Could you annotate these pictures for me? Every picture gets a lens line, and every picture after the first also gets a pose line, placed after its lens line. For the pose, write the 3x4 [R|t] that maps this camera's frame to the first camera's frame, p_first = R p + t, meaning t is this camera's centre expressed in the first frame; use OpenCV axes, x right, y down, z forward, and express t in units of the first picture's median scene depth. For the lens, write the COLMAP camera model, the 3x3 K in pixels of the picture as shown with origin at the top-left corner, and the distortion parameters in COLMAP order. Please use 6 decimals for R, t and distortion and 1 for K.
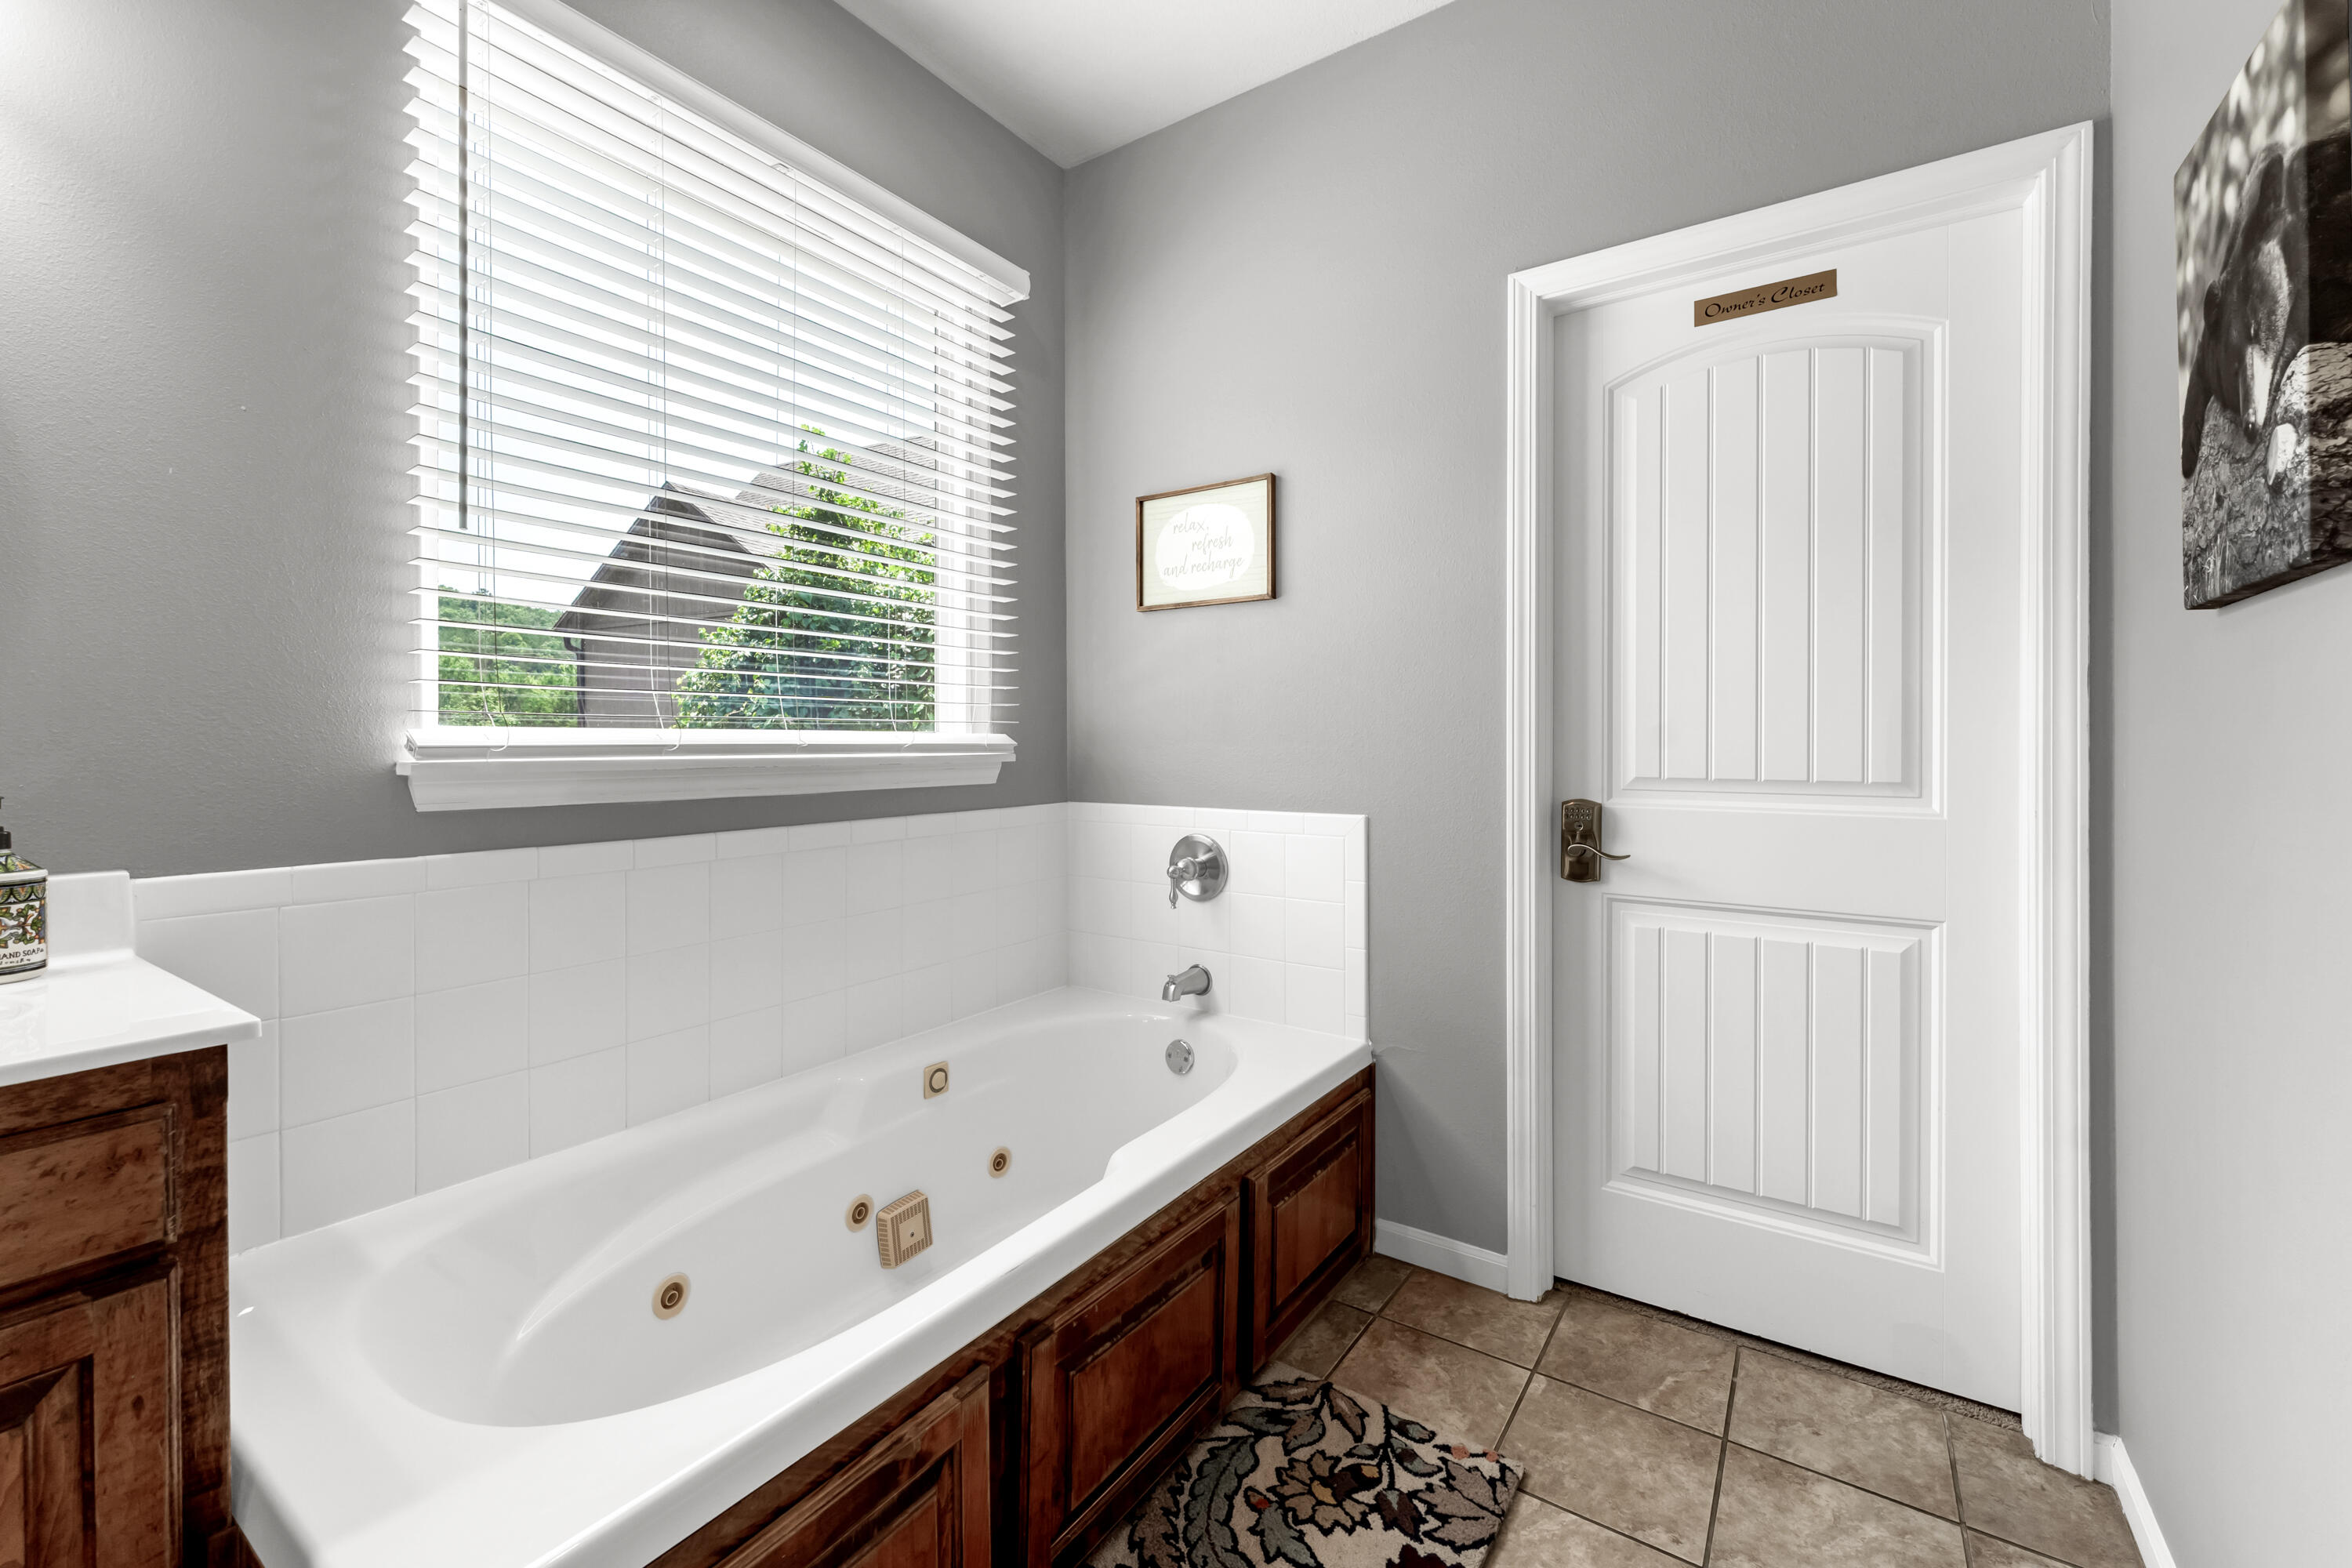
lens RADIAL K [[981.6, 0, 1080.2], [0, 981.6, 742.9], [0, 0, 1]] dist [0.004152, 0.000349]
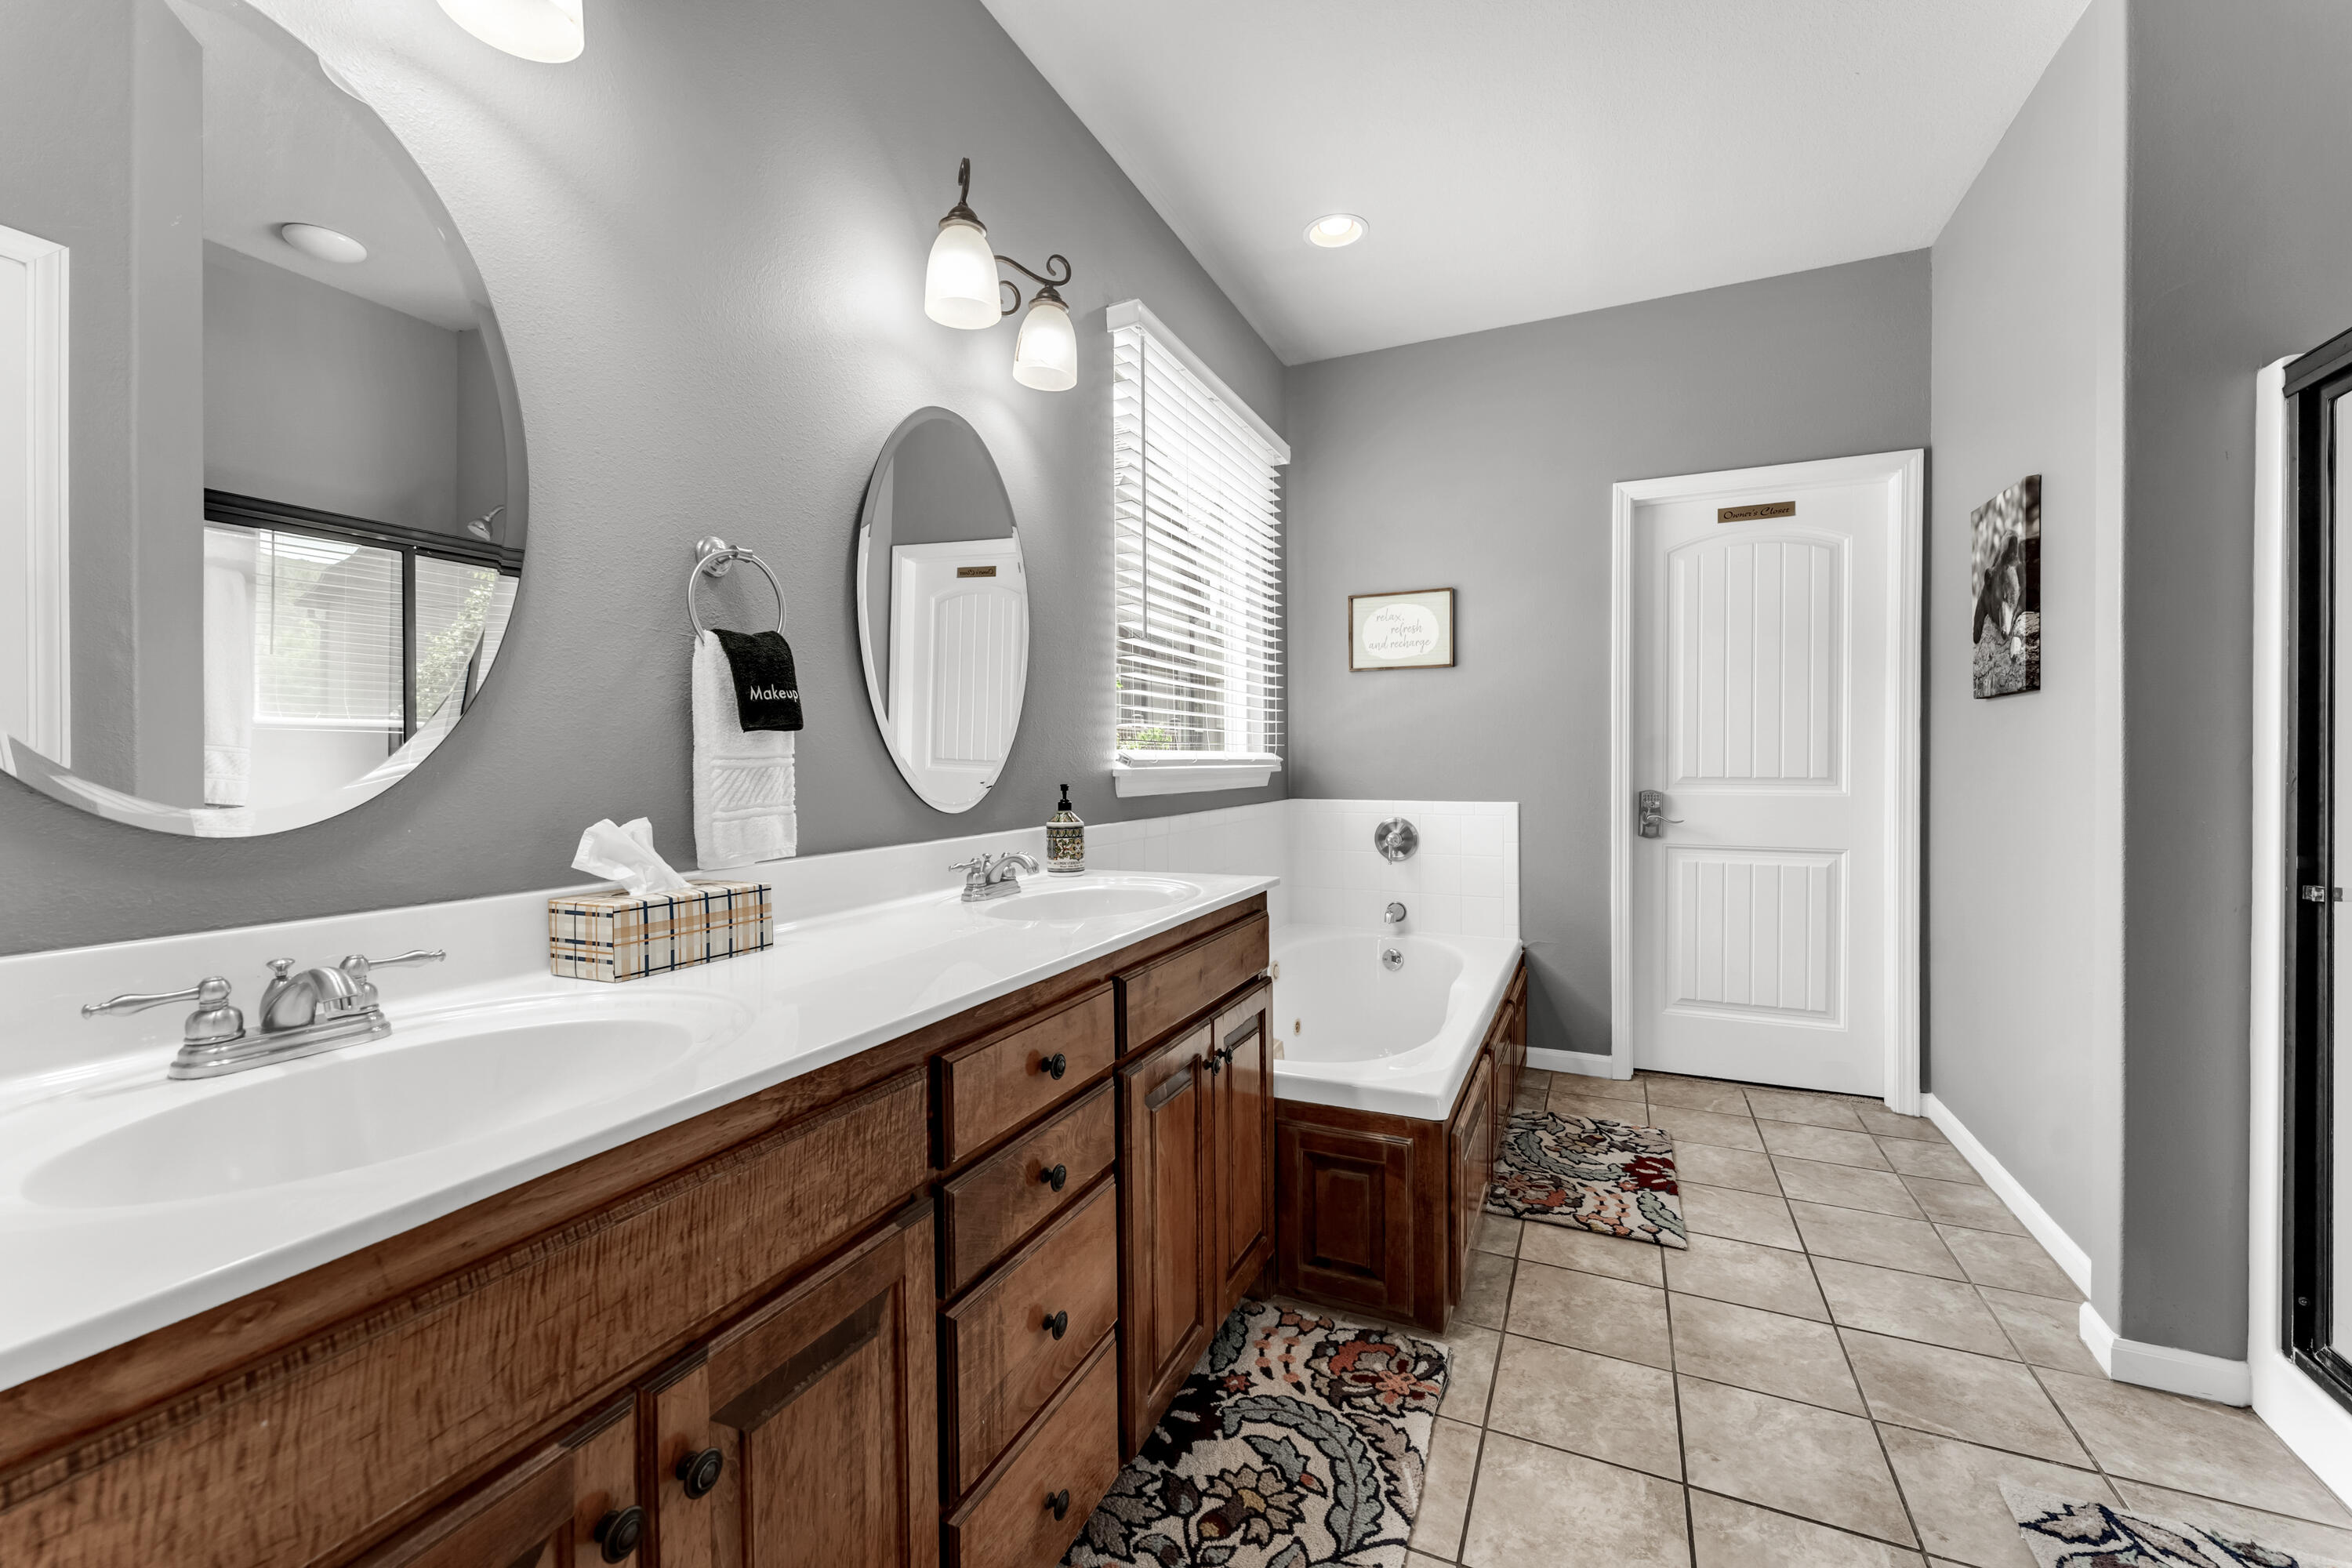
lens RADIAL K [[981.6, 0, 1081.5], [0, 981.6, 770.7], [0, 0, 1]] dist [0.004152, 0.000349]
pose [[0.987046, -0.004185, 0.160381, -0.840272], [0.002777, 0.999956, 0.009006, 0.005905], [-0.160411, -0.008444, 0.987014, -0.605142]]
